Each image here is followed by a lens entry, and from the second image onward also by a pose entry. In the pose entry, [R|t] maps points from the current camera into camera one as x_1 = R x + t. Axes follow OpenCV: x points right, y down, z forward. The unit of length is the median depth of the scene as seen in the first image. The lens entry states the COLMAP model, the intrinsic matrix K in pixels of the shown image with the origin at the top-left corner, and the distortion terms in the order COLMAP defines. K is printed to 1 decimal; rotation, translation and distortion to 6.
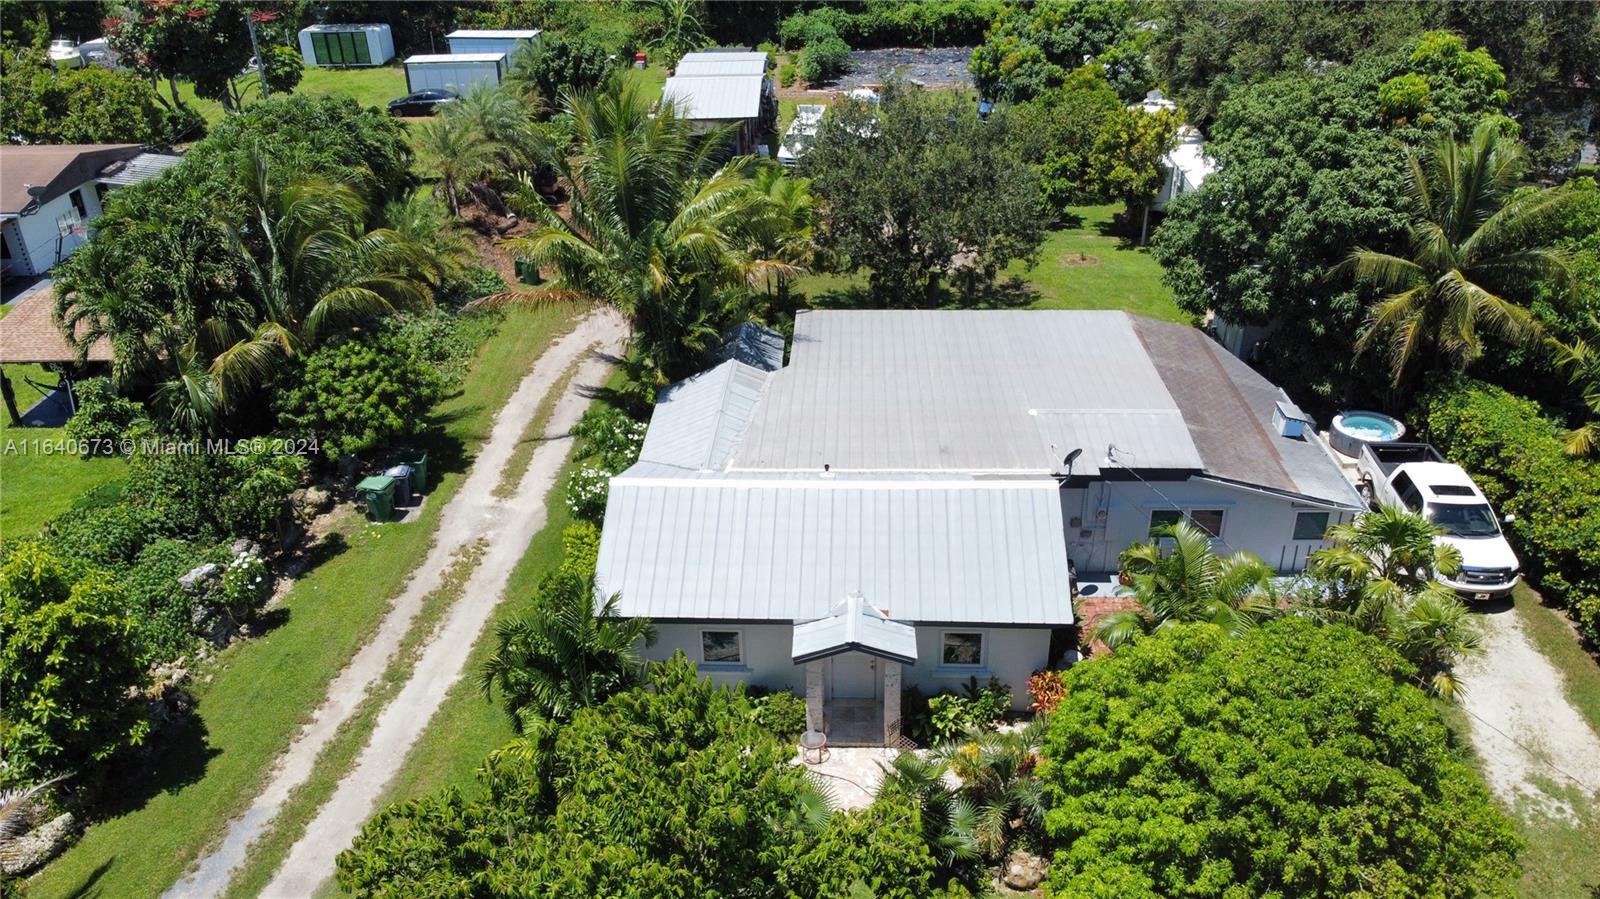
lens RADIAL K [[1184.4, 0, 800.0], [0, 1184.4, 449.5], [0, 0, 1]] dist [-0.010801, 0.000638]
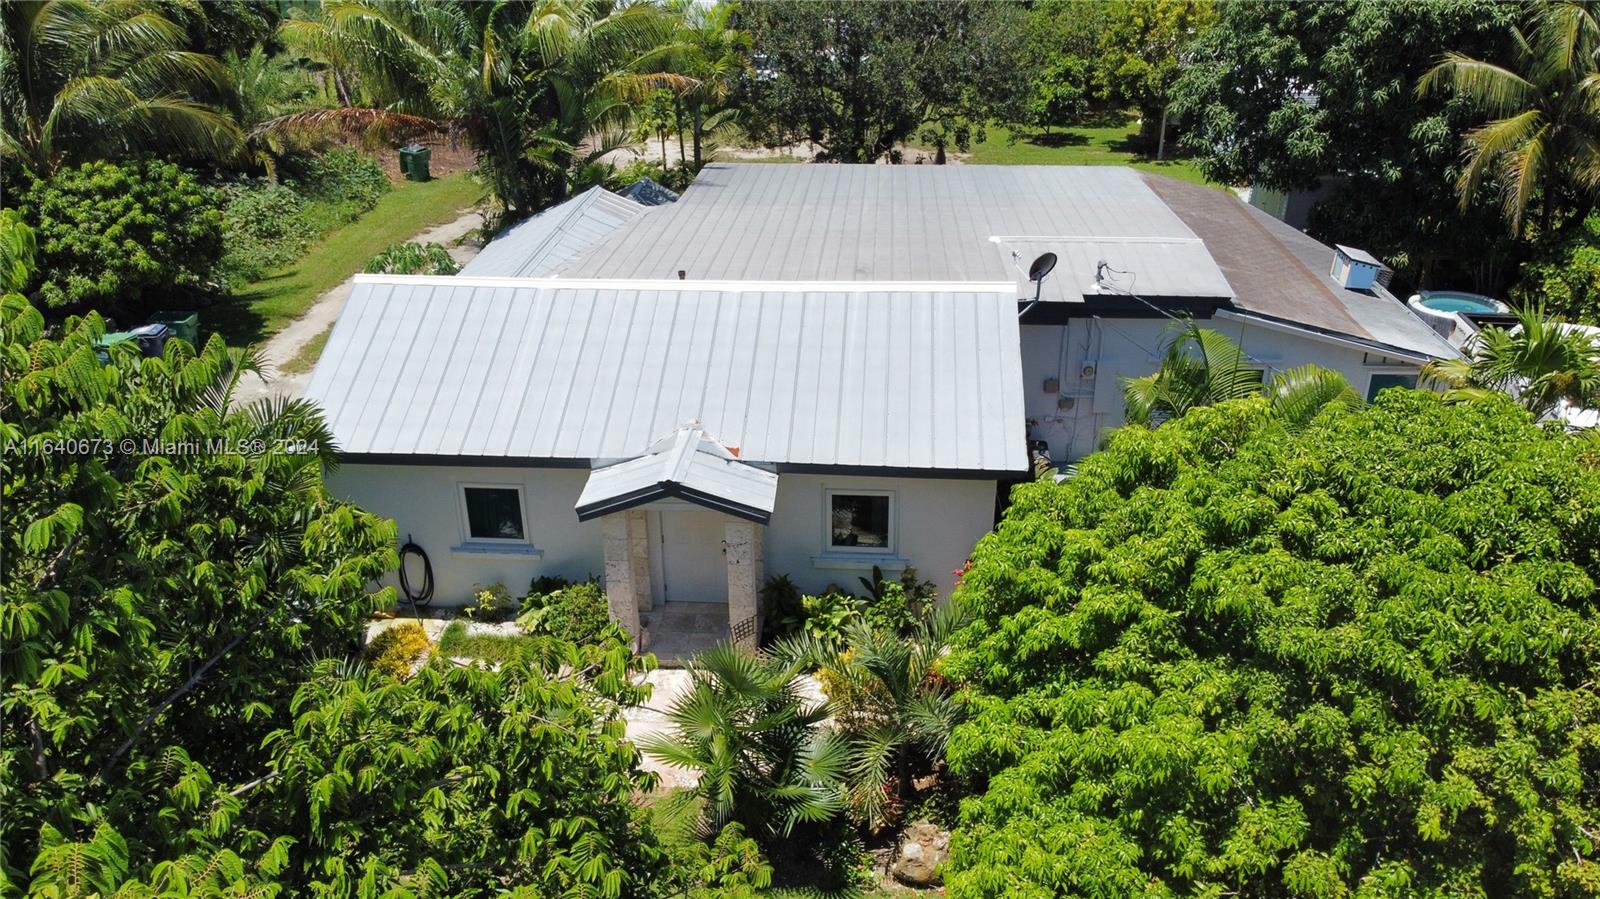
lens RADIAL K [[1182.3, 0, 800.0], [0, 1182.3, 449.5], [0, 0, 1]] dist [0.001368, -0.000733]
pose [[0.999541, 0.021942, -0.020902, 0.108699], [-0.023055, 0.998245, -0.054551, 0.153396], [0.019669, 0.055008, 0.998292, 0.328435]]
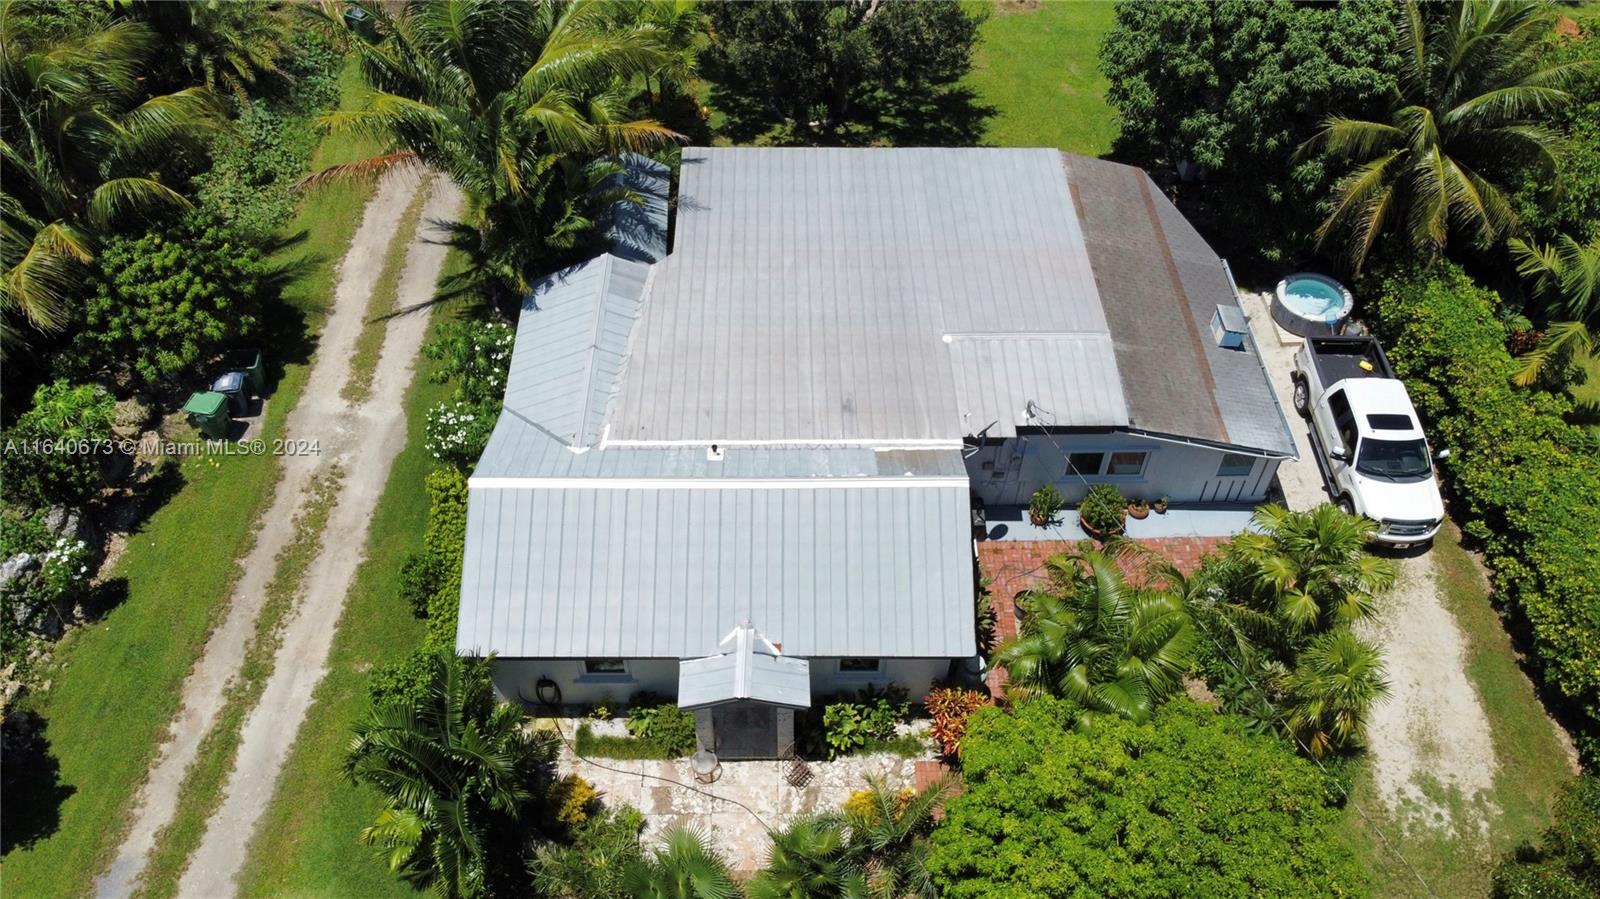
lens RADIAL K [[1227.3, 0, 796.8], [0, 1227.3, 423.3], [0, 0, 1]] dist [-0.007952, -0.000753]
pose [[0.997827, -0.022813, 0.061810, 0.028136], [0.000291, 0.939657, 0.342119, -0.323000], [-0.065885, -0.341358, 0.937621, 0.136356]]
